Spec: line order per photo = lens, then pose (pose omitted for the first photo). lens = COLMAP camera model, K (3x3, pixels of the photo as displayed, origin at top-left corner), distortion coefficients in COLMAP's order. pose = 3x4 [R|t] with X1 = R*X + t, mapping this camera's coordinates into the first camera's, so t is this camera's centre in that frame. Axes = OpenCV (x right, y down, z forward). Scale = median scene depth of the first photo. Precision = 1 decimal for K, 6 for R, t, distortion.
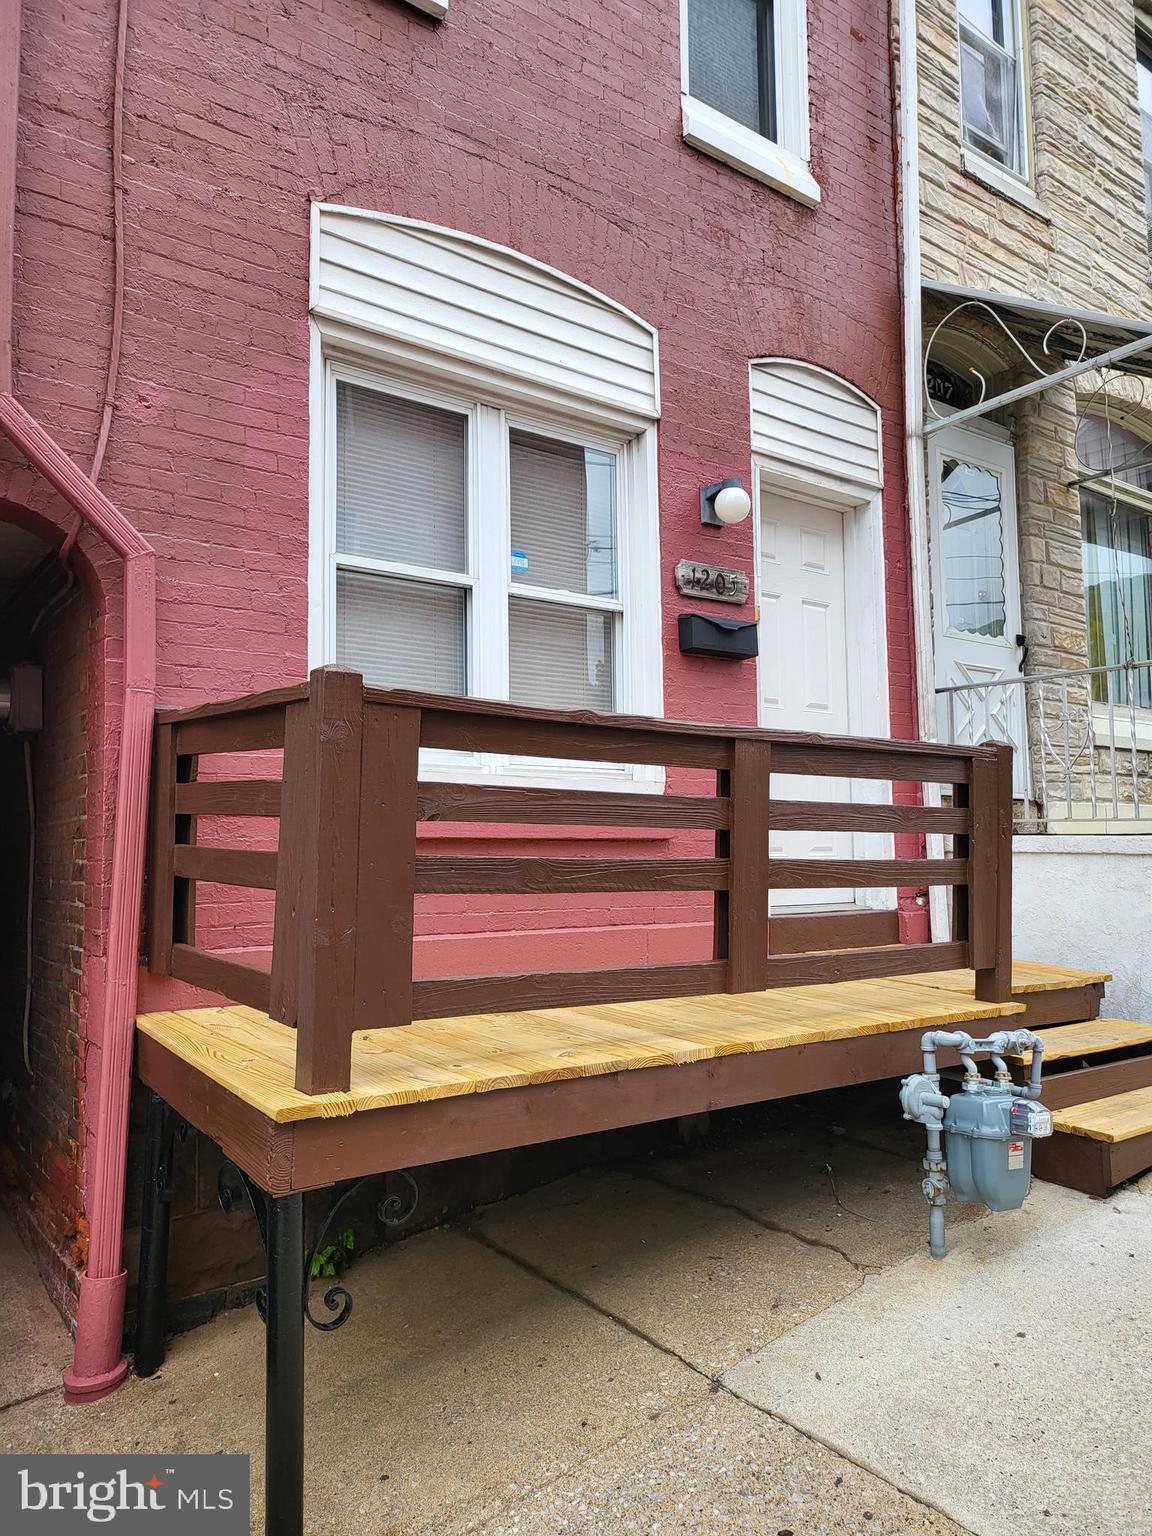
lens RADIAL K [[1063.0, 0, 576.6], [0, 1063.0, 766.0], [0, 0, 1]] dist [0.023219, -0.018625]
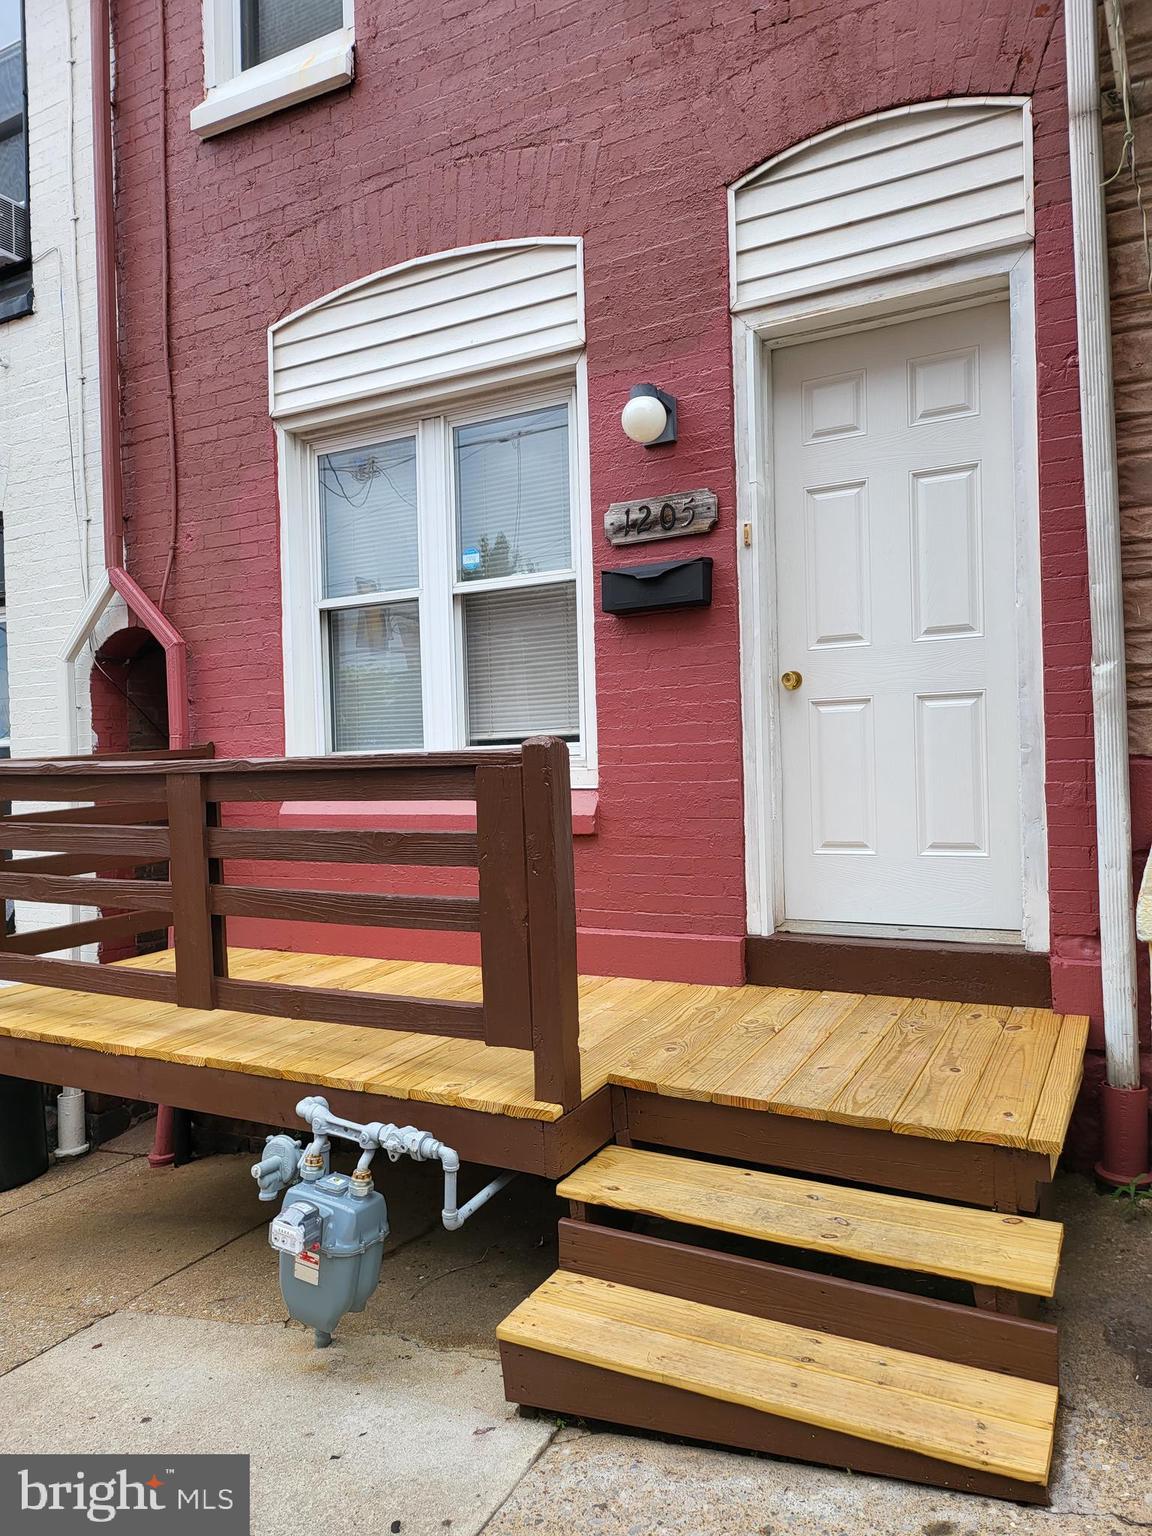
lens RADIAL K [[1063.0, 0, 574.1], [0, 1063.0, 769.6], [0, 0, 1]] dist [0.023219, -0.018625]
pose [[0.434715, -0.002846, -0.900564, 0.845313], [0.096667, 0.994365, 0.043520, -0.024358], [0.895365, -0.105974, 0.432540, 0.585660]]
